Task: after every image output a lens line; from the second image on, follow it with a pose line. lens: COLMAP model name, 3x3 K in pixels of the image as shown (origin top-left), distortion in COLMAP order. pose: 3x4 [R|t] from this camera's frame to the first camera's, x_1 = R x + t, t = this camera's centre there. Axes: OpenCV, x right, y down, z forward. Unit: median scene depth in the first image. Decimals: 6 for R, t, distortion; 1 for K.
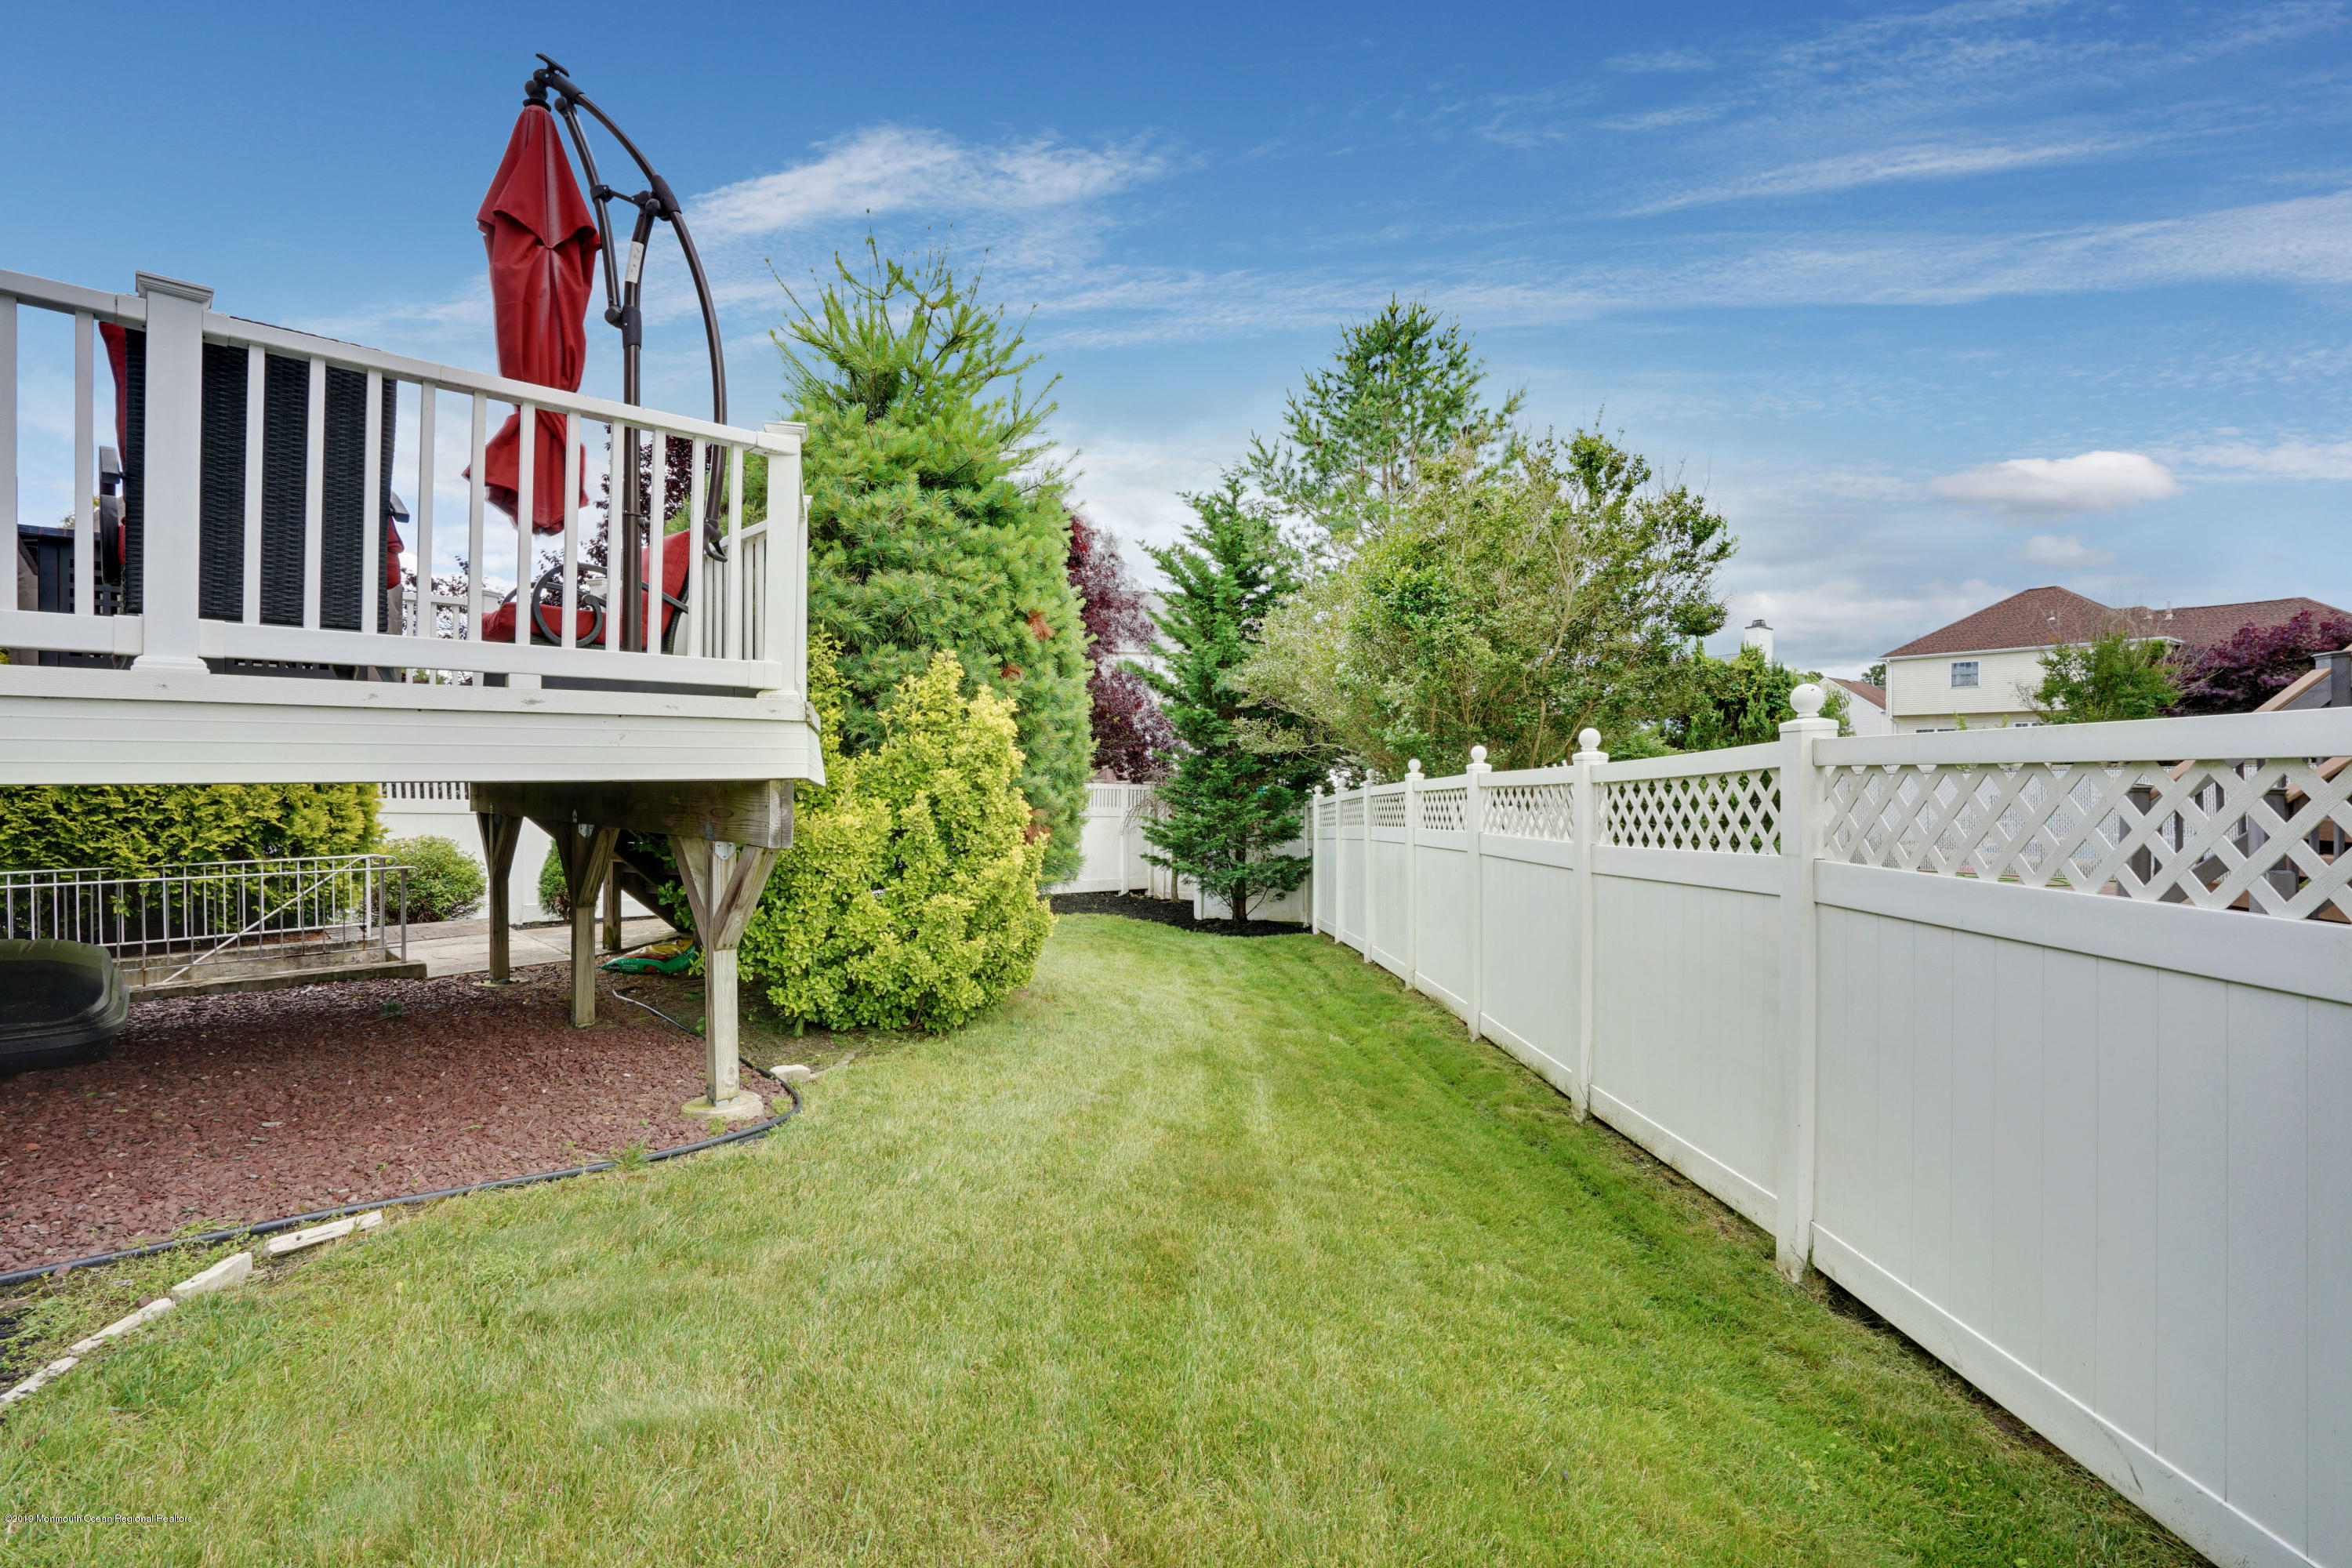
lens RADIAL K [[1084.7, 0, 1166.1], [0, 1084.7, 789.3], [0, 0, 1]] dist [-0.001226, -0.000094]
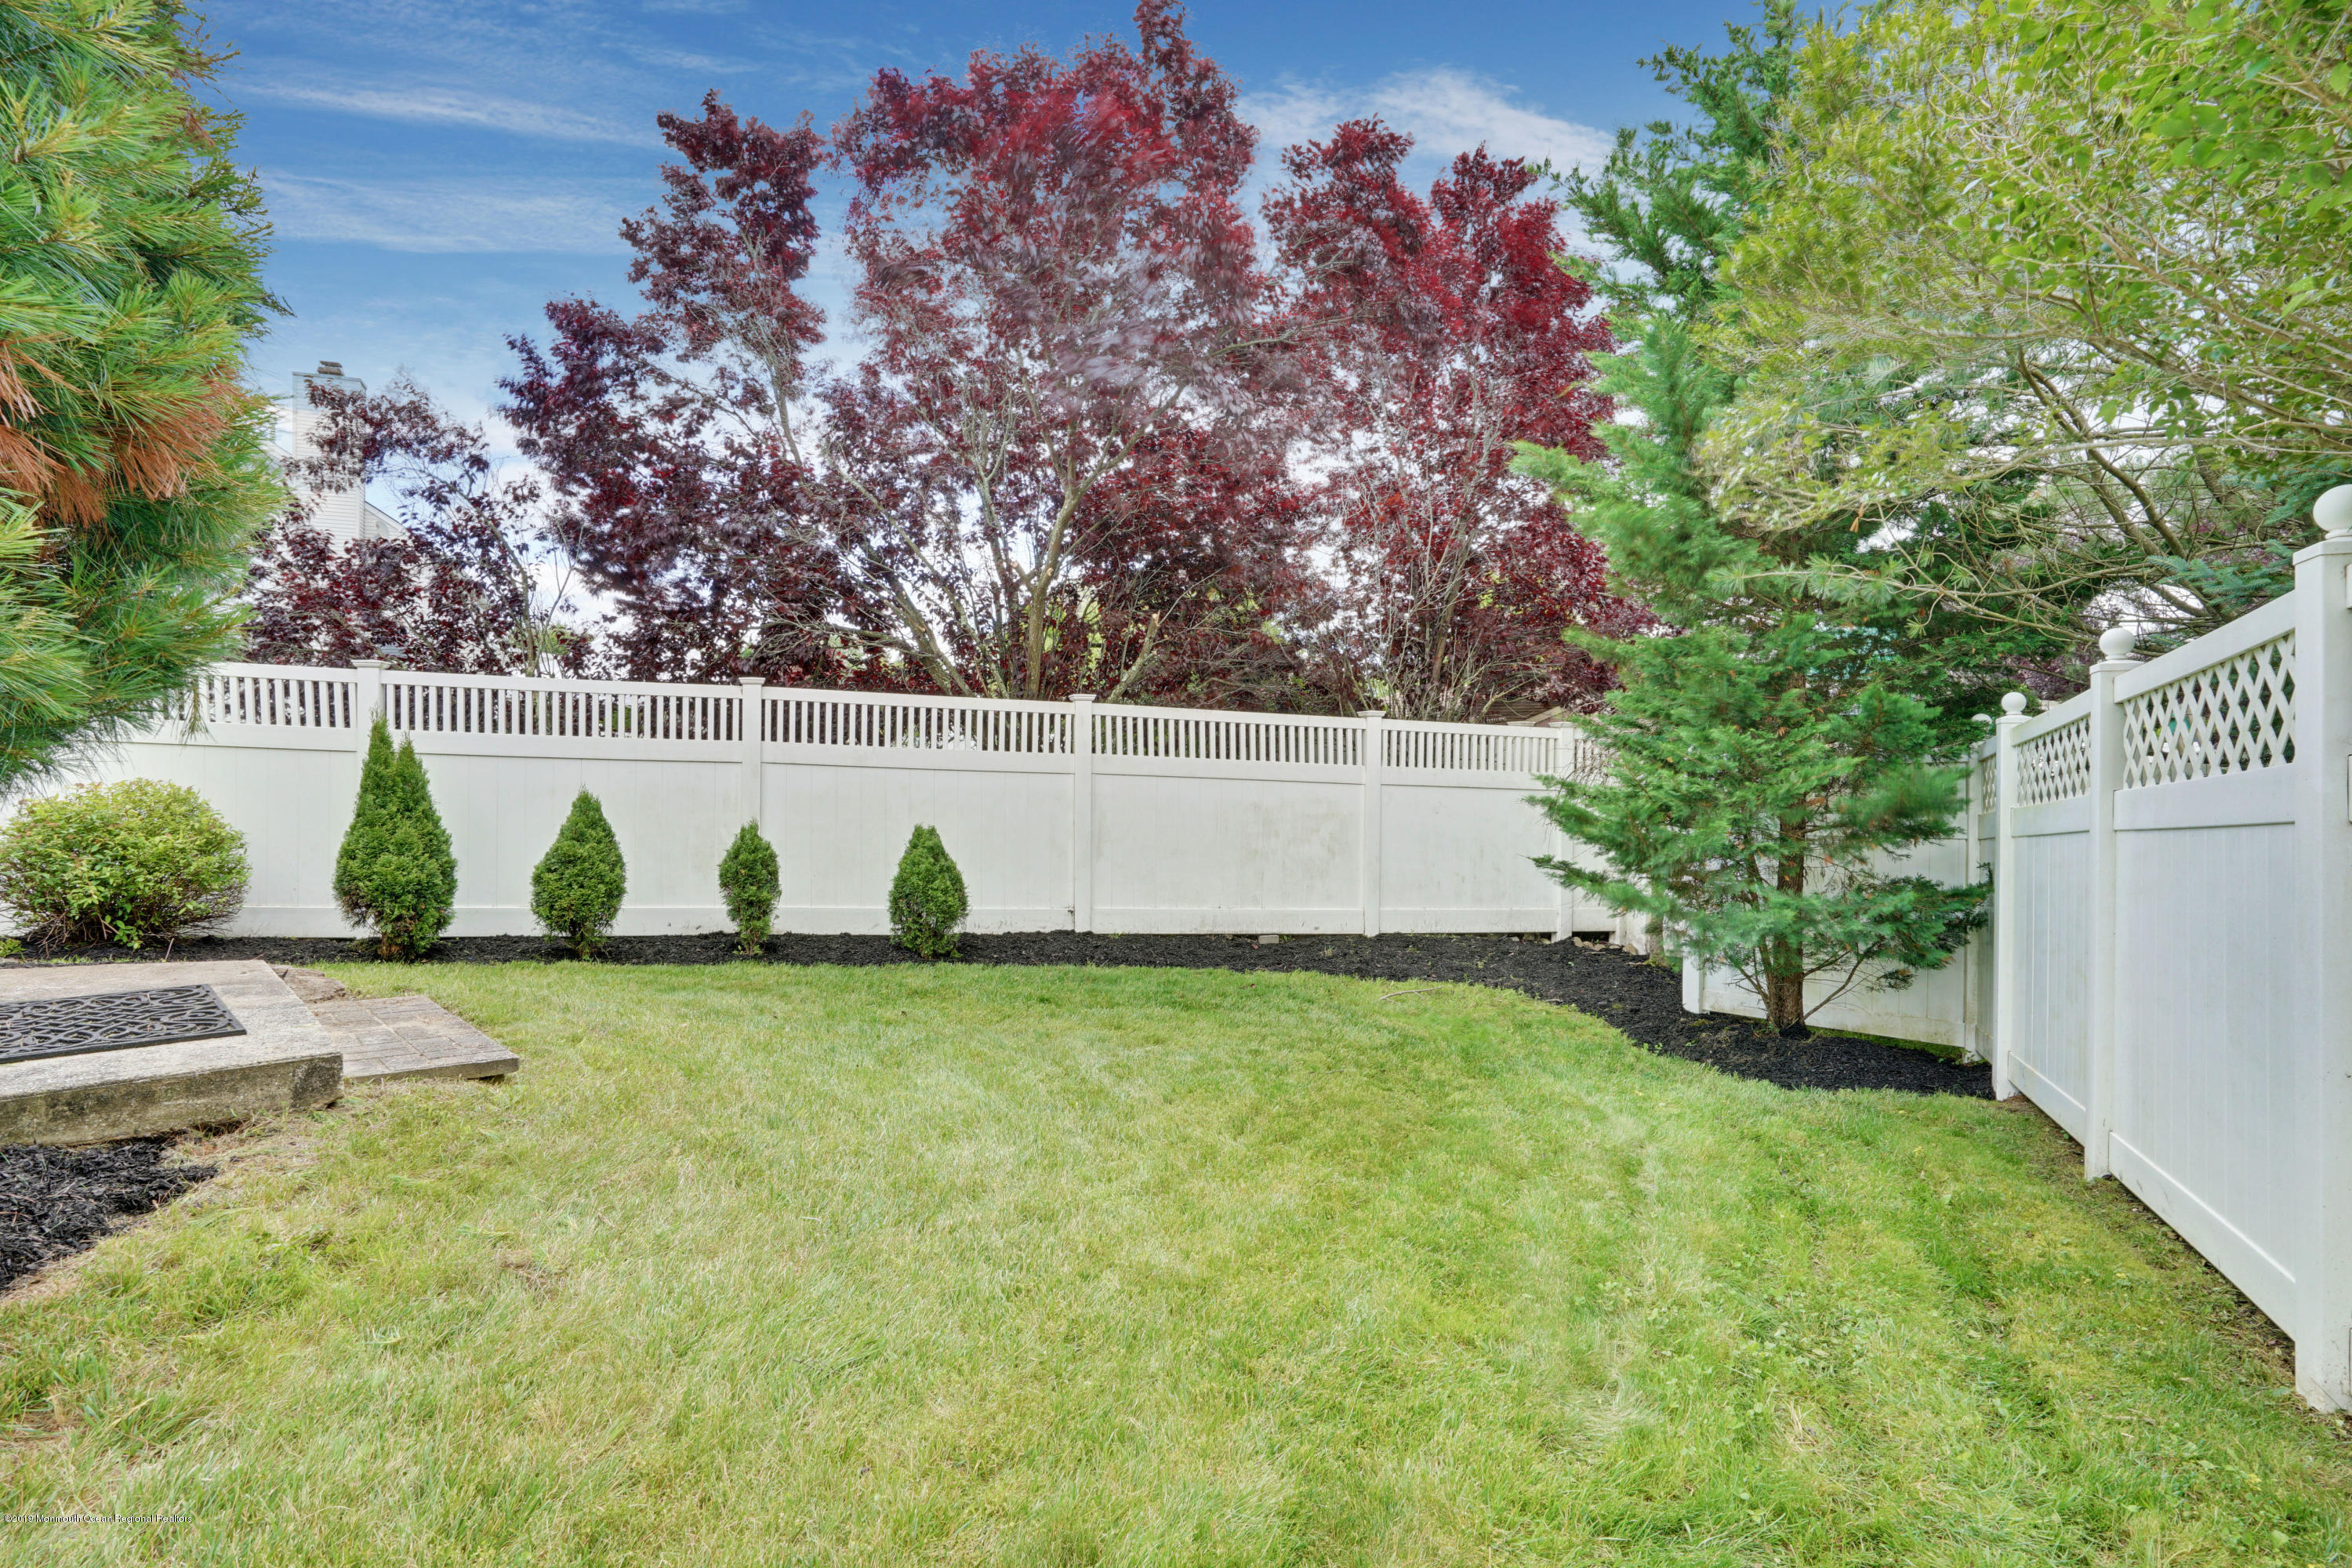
lens RADIAL K [[1247.4, 0, 1180.2], [0, 1247.4, 779.0], [0, 0, 1]] dist [-0.000811, -0.000018]
pose [[0.903433, 0.014124, -0.428496, 0.063297], [-0.016366, 0.999865, -0.001548, 0.030417], [0.428417, 0.008411, 0.903542, 0.479330]]
